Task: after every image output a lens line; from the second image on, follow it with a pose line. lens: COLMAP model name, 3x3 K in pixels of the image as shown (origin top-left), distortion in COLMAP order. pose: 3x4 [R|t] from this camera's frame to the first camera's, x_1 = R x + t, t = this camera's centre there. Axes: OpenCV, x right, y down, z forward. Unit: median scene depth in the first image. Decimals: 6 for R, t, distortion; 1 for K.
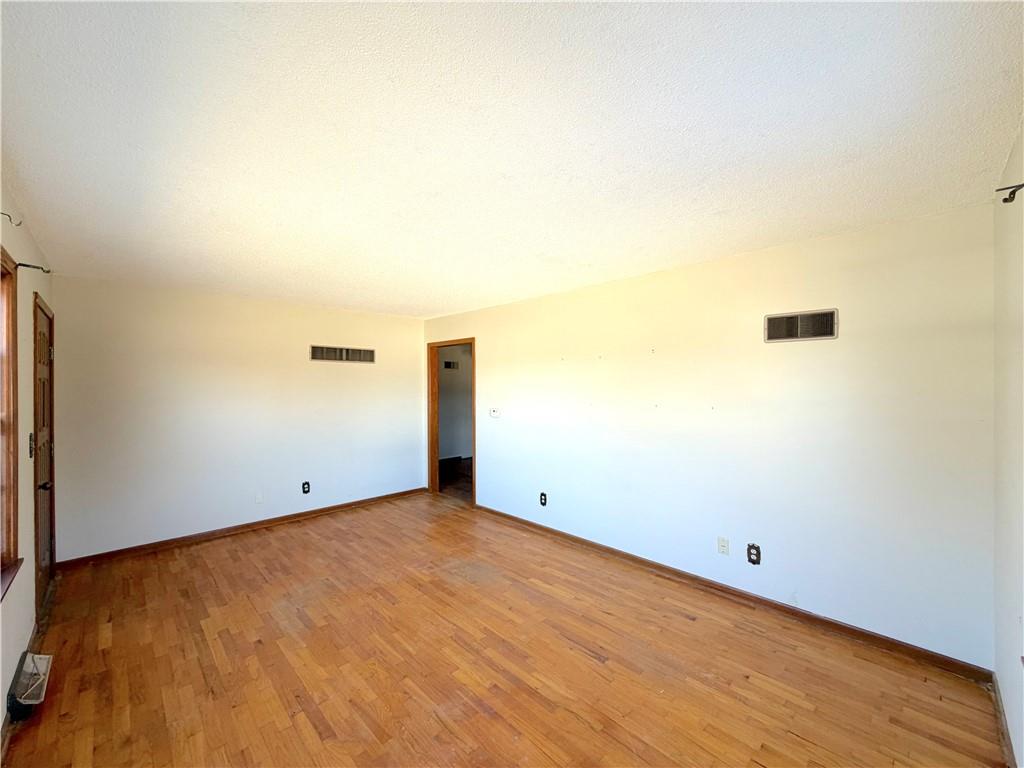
lens RADIAL K [[406.7, 0, 518.3], [0, 406.7, 384.1], [0, 0, 1]] dist [0.003692, 0.000060]
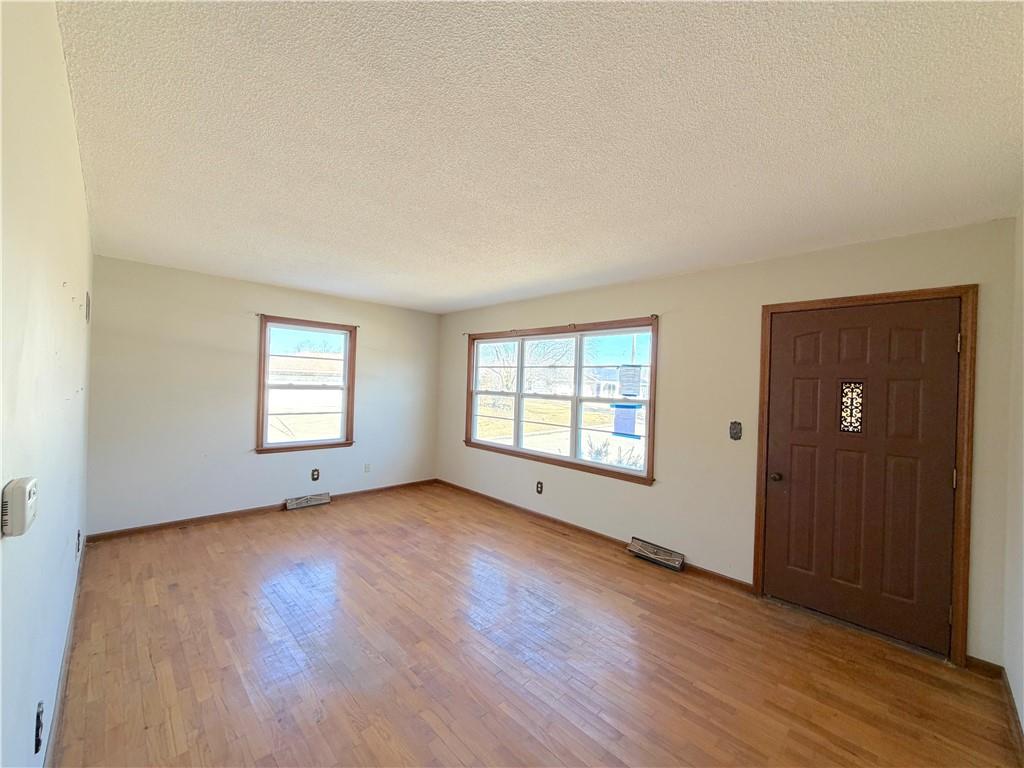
lens RADIAL K [[406.7, 0, 516.0], [0, 406.7, 385.6], [0, 0, 1]] dist [0.003692, 0.000060]
pose [[-0.999494, -0.031228, 0.006105, -0.485886], [-0.031242, 0.999509, -0.002251, 0.031945], [-0.006031, -0.002440, -0.999979, 2.203077]]
